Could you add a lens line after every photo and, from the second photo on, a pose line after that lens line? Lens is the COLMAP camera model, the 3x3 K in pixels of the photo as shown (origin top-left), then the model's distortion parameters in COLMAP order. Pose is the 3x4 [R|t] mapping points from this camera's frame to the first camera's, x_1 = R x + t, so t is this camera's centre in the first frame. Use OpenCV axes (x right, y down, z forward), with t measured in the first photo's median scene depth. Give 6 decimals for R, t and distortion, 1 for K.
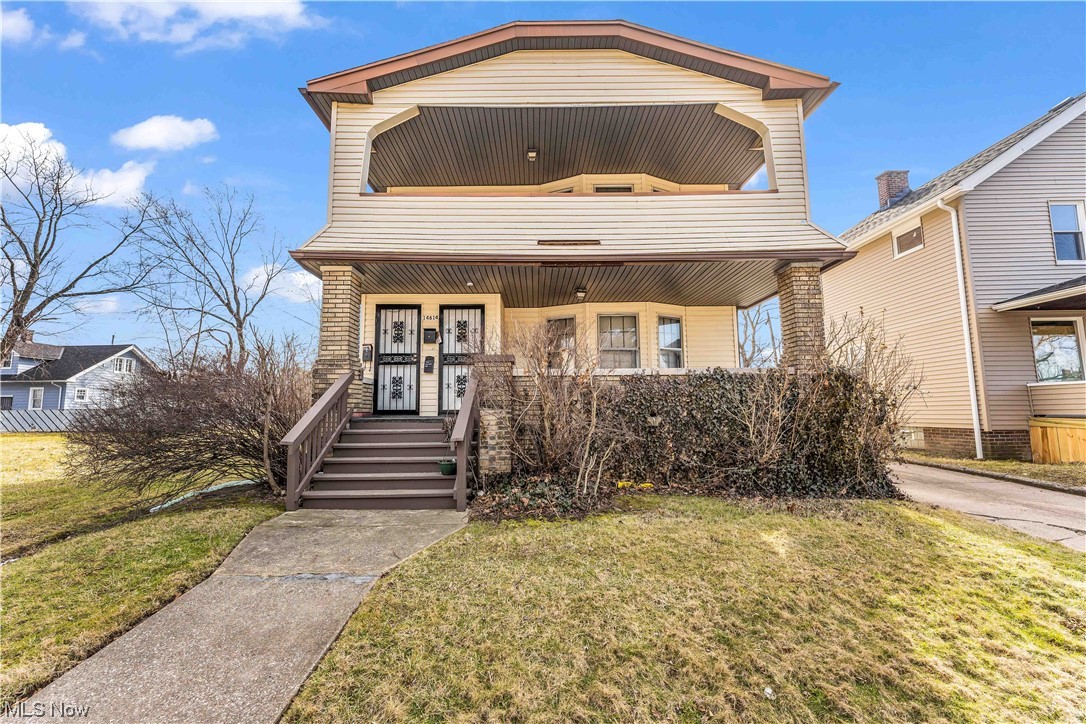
lens RADIAL K [[432.7, 0, 540.9], [0, 432.7, 364.2], [0, 0, 1]] dist [-0.000723, 0.000044]
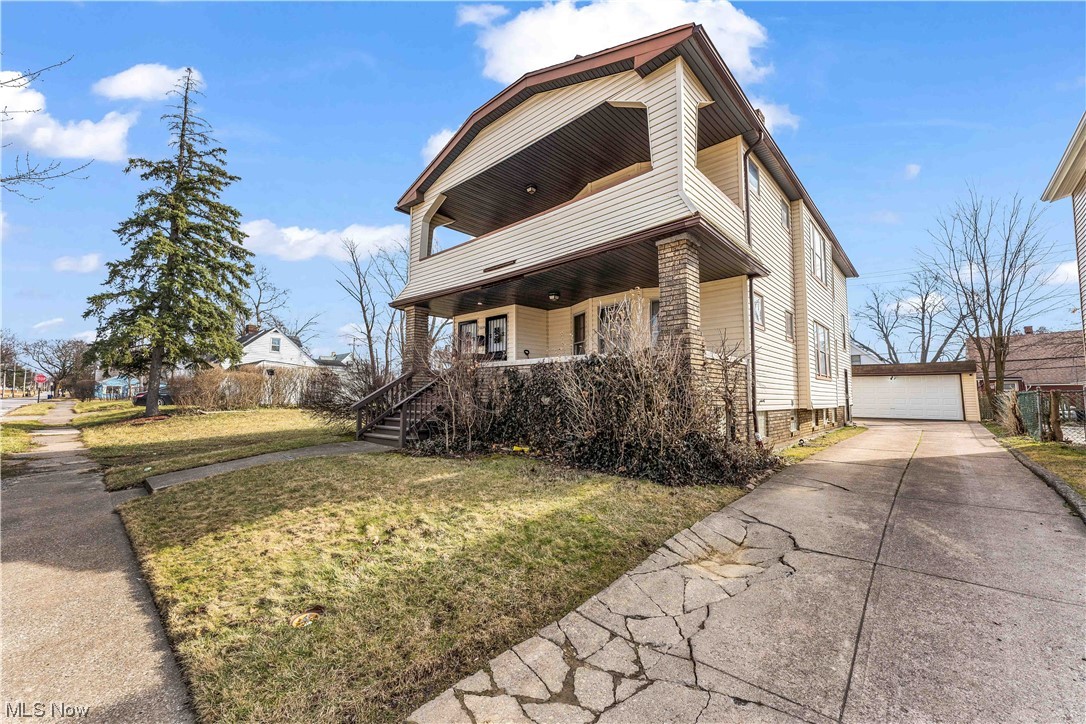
lens RADIAL K [[432.7, 0, 542.9], [0, 432.7, 362.2], [0, 0, 1]] dist [-0.000723, 0.000044]
pose [[0.729361, -0.044353, -0.682689, 0.972465], [0.065576, 0.997834, 0.005231, 0.013815], [0.680979, -0.048583, 0.730690, 0.094593]]
